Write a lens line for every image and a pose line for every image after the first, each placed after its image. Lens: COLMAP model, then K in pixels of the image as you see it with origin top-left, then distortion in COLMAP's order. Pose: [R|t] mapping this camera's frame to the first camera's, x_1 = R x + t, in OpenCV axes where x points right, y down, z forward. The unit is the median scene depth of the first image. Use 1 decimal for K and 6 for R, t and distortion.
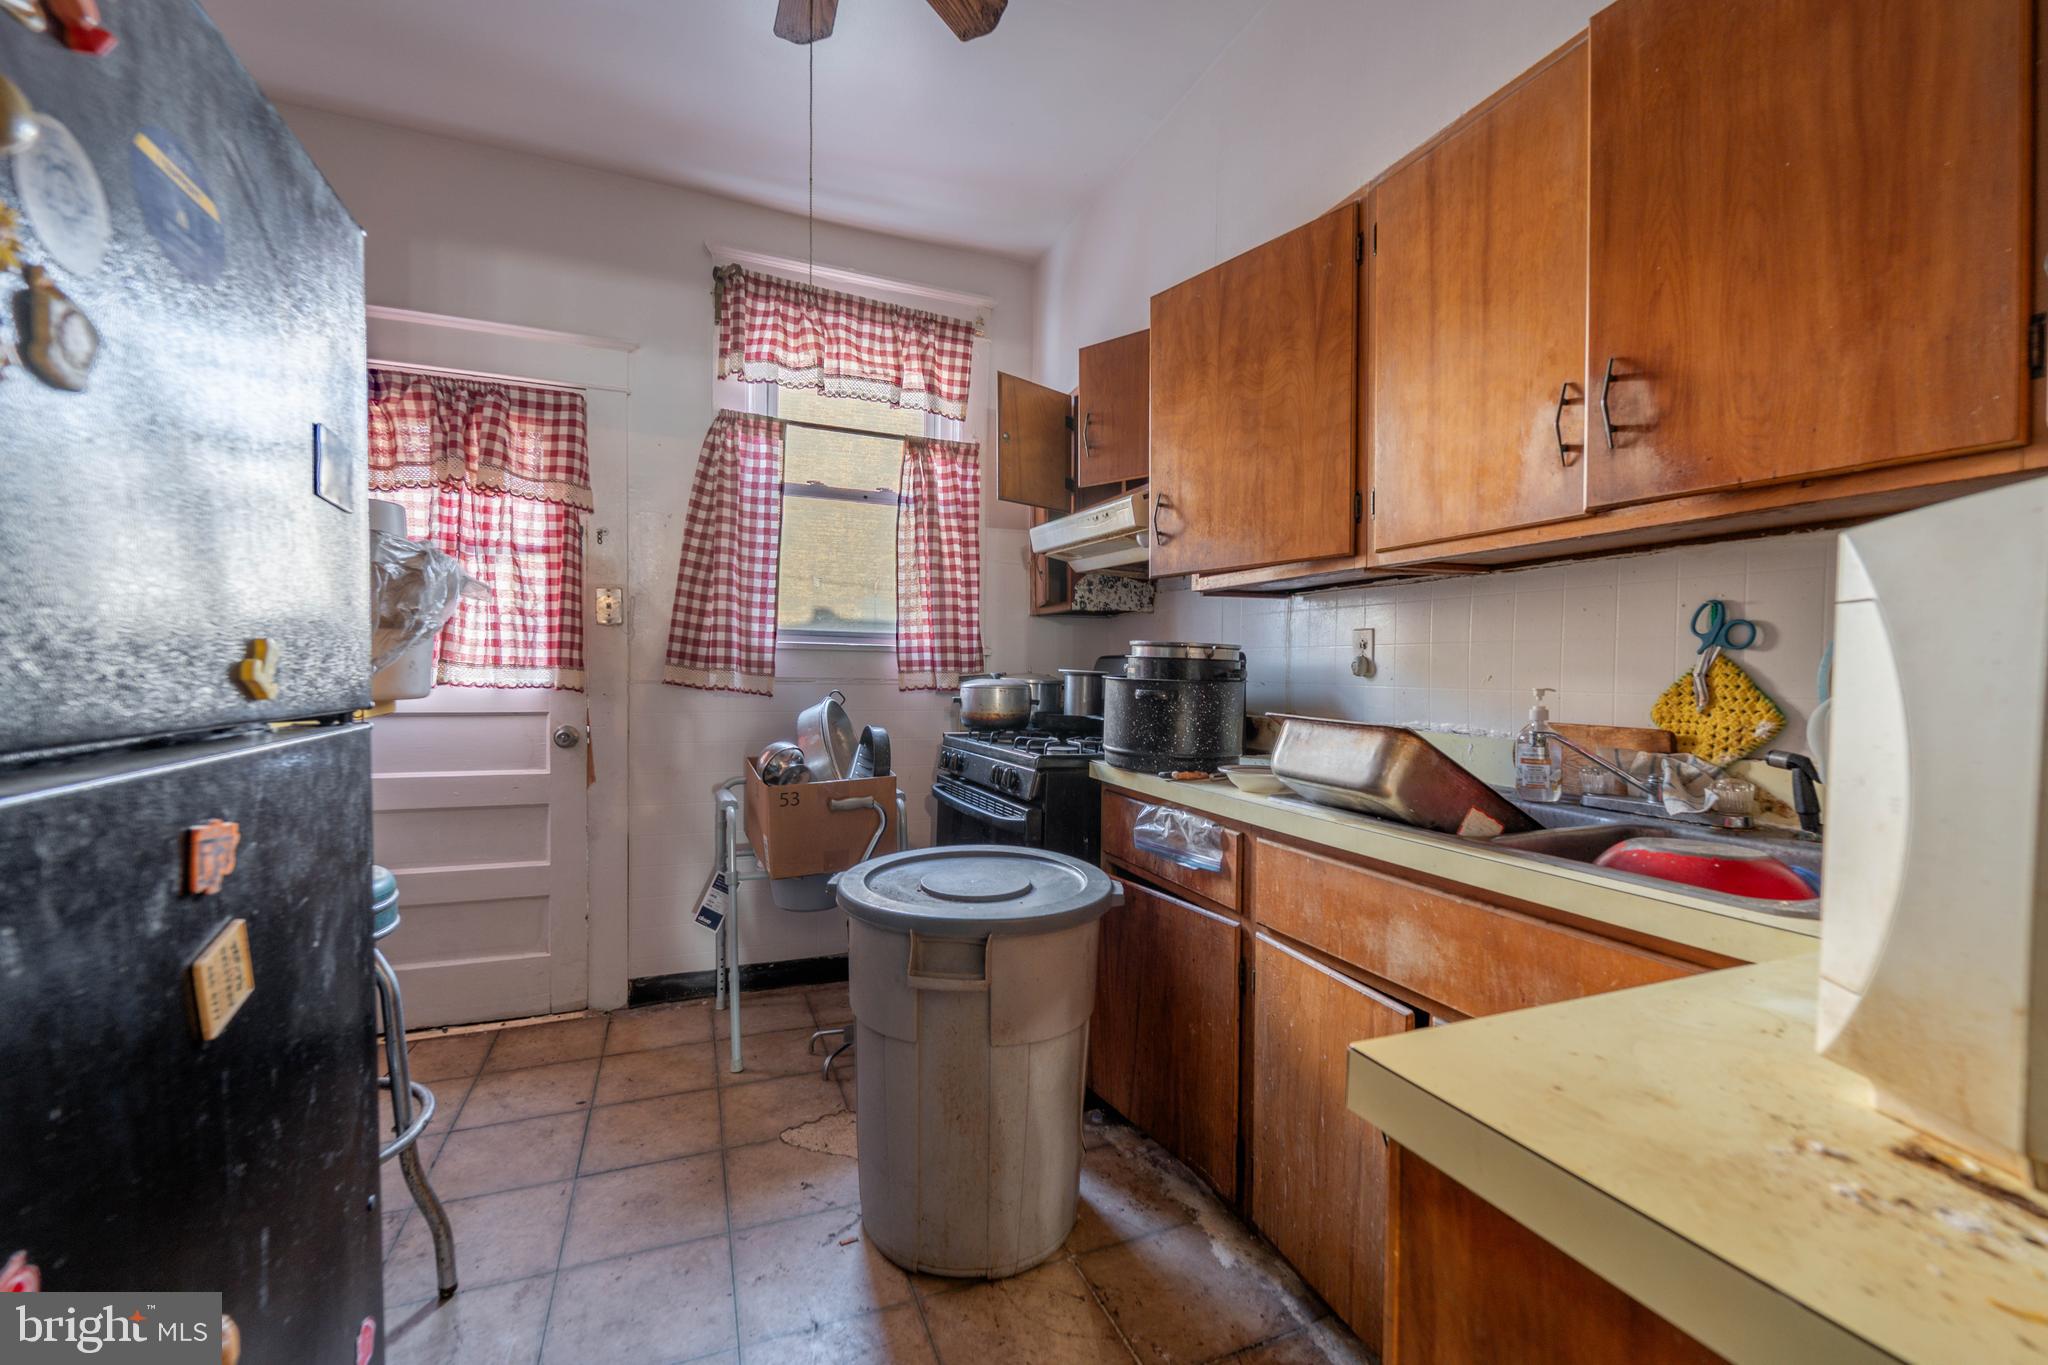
lens RADIAL K [[841.0, 0, 1024.0], [0, 841.0, 682.5], [0, 0, 1]] dist [0.003386, 0.000153]
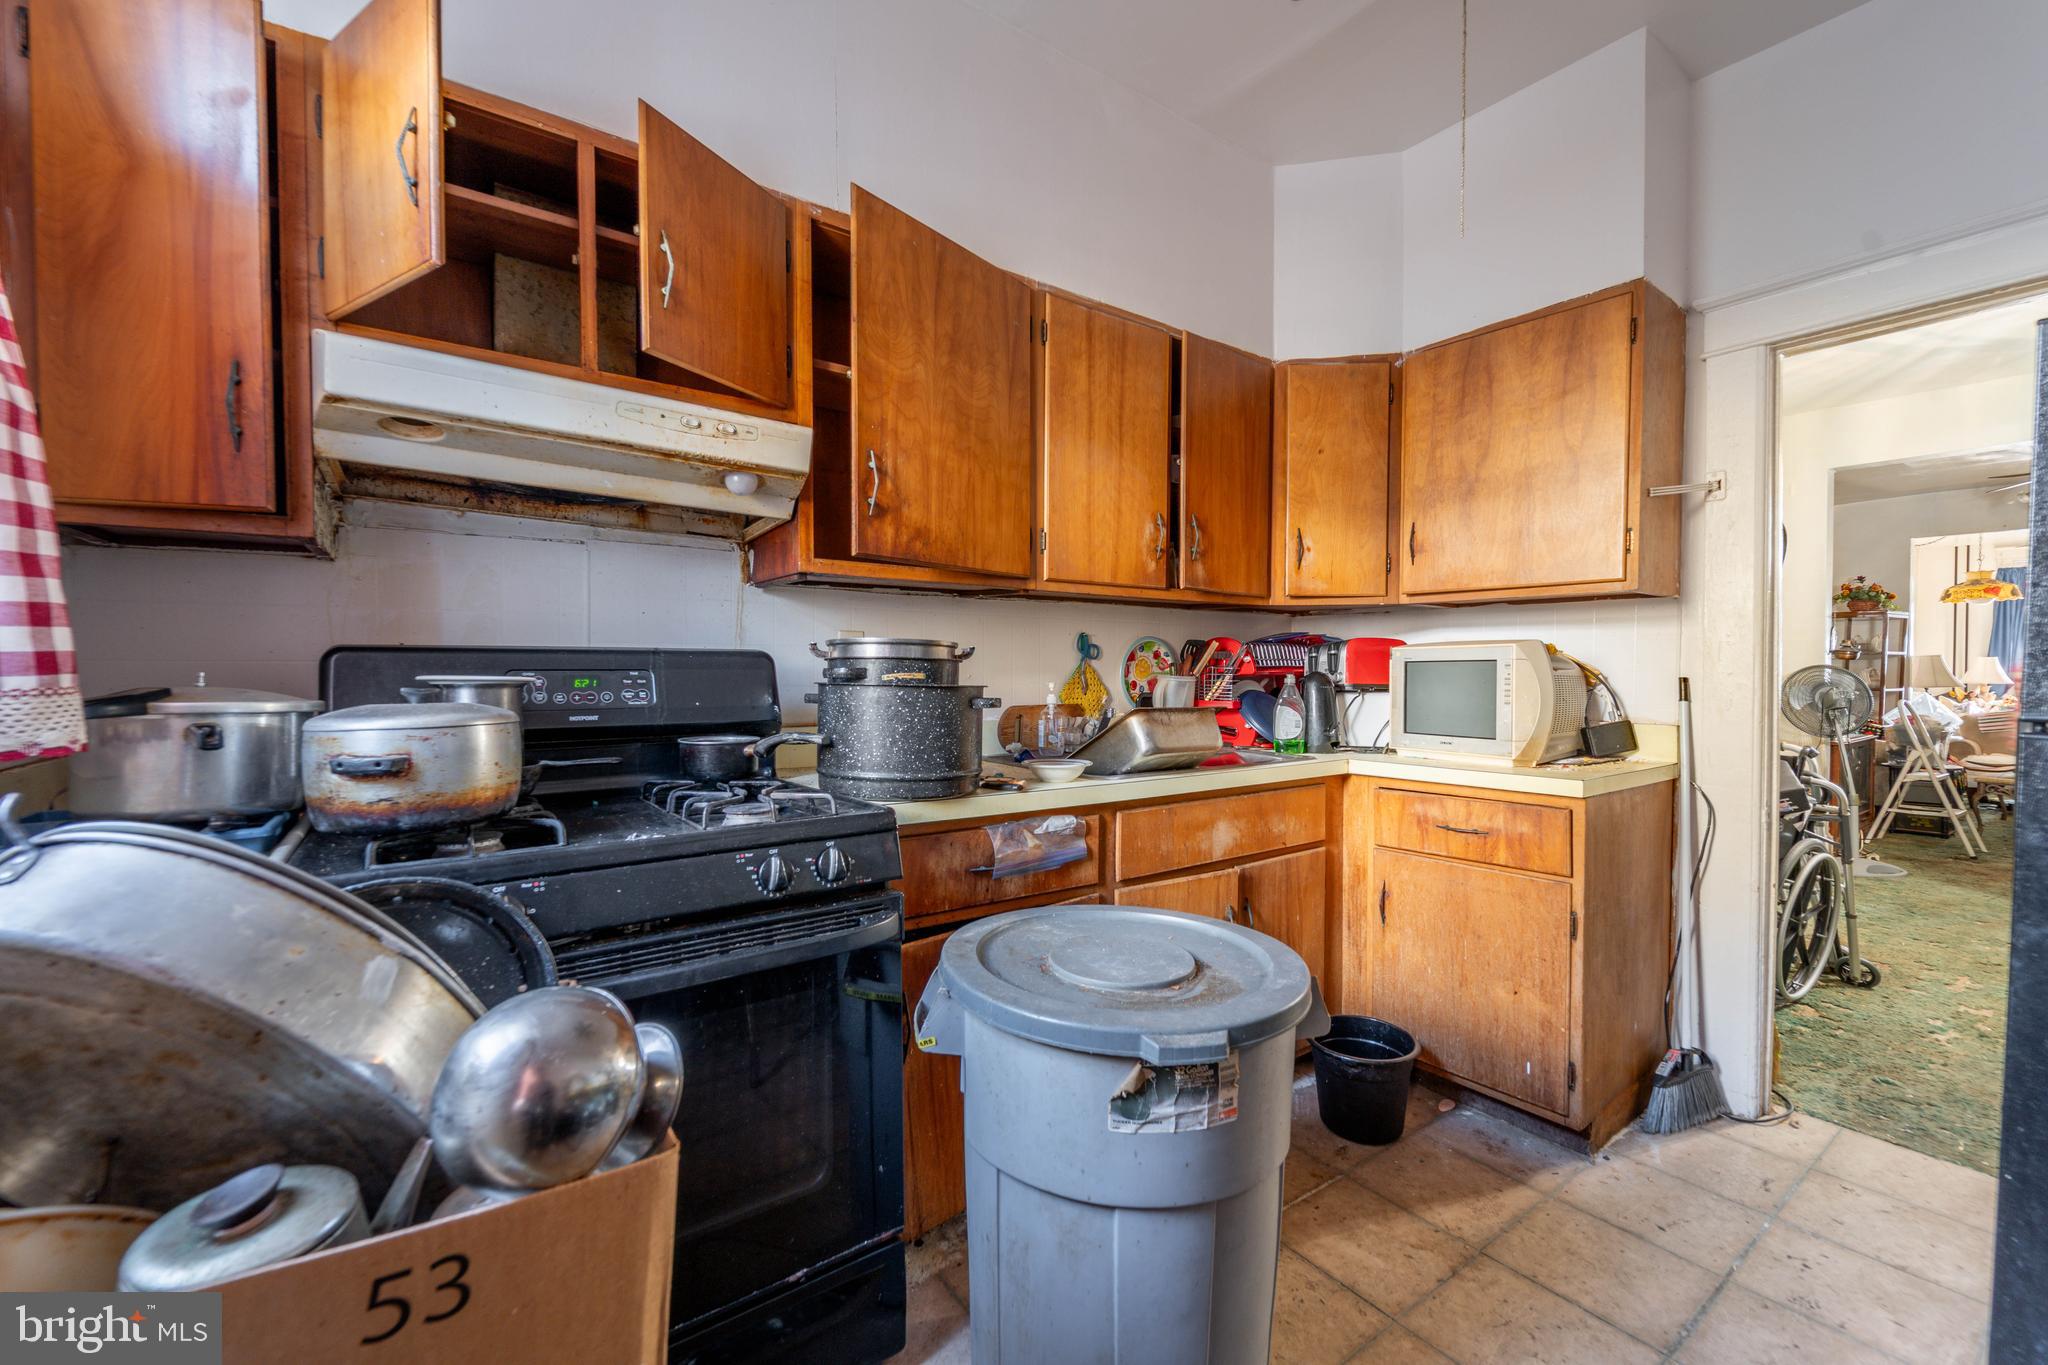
lens RADIAL K [[841.0, 0, 1024.0], [0, 841.0, 682.5], [0, 0, 1]] dist [0.003386, 0.000153]
pose [[-0.241072, -0.030702, 0.970021, -0.827344], [0.006336, 0.999428, 0.033207, -0.043193], [-0.970486, 0.014151, -0.240740, 1.356055]]
